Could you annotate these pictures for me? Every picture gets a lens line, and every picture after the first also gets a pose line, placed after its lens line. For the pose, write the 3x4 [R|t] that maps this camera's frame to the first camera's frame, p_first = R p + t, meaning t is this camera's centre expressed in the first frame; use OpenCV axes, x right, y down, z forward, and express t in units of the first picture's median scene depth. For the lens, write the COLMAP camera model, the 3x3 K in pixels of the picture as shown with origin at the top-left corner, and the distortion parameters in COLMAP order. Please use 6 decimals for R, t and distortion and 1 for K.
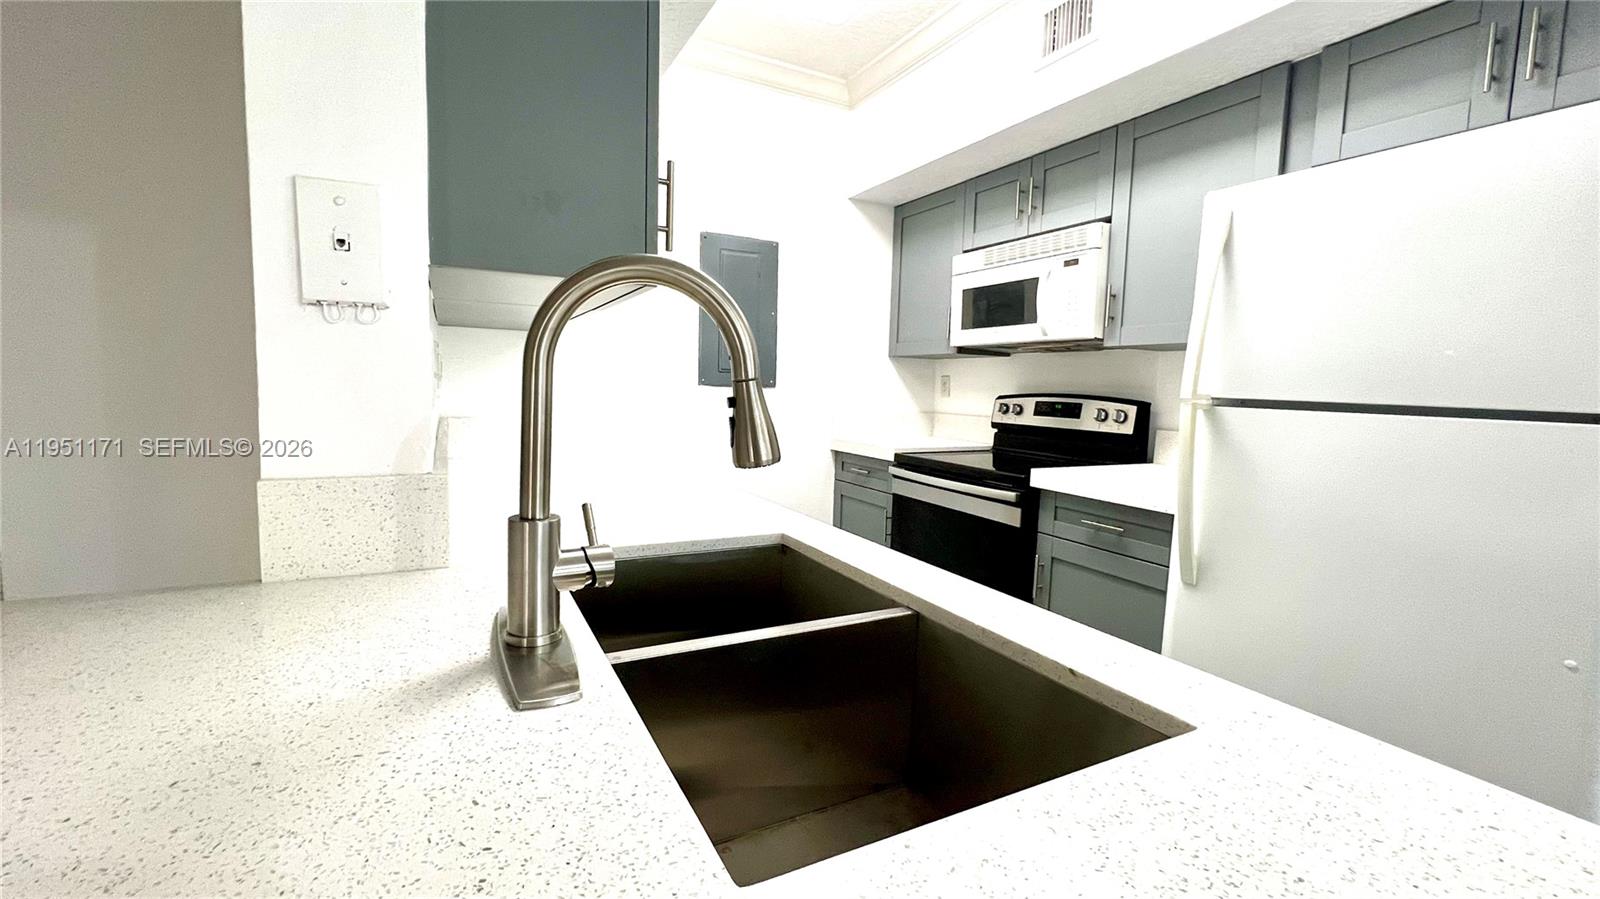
lens RADIAL K [[667.8, 0, 800.0], [0, 667.8, 449.5], [0, 0, 1]] dist [0.000336, -0.000003]
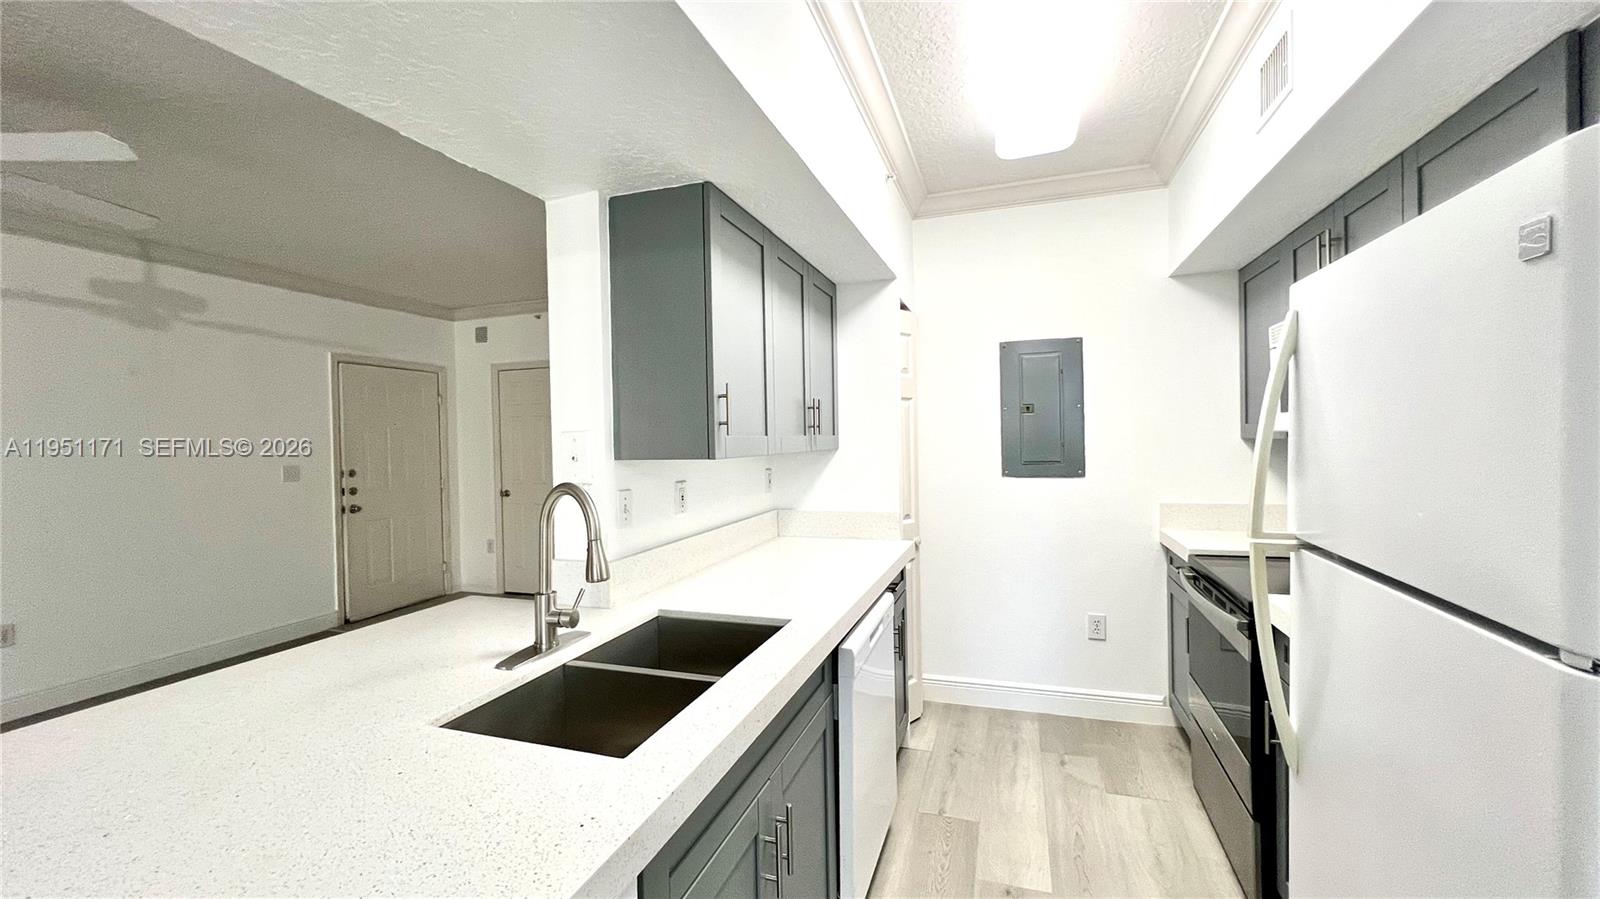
lens RADIAL K [[648.0, 0, 800.0], [0, 648.0, 449.5], [0, 0, 1]] dist [0.000737, -0.000003]
pose [[0.691402, -0.031565, -0.721781, 0.807303], [-0.028742, 0.997052, -0.071136, -0.113343], [0.721899, 0.069929, 0.688456, 0.018657]]
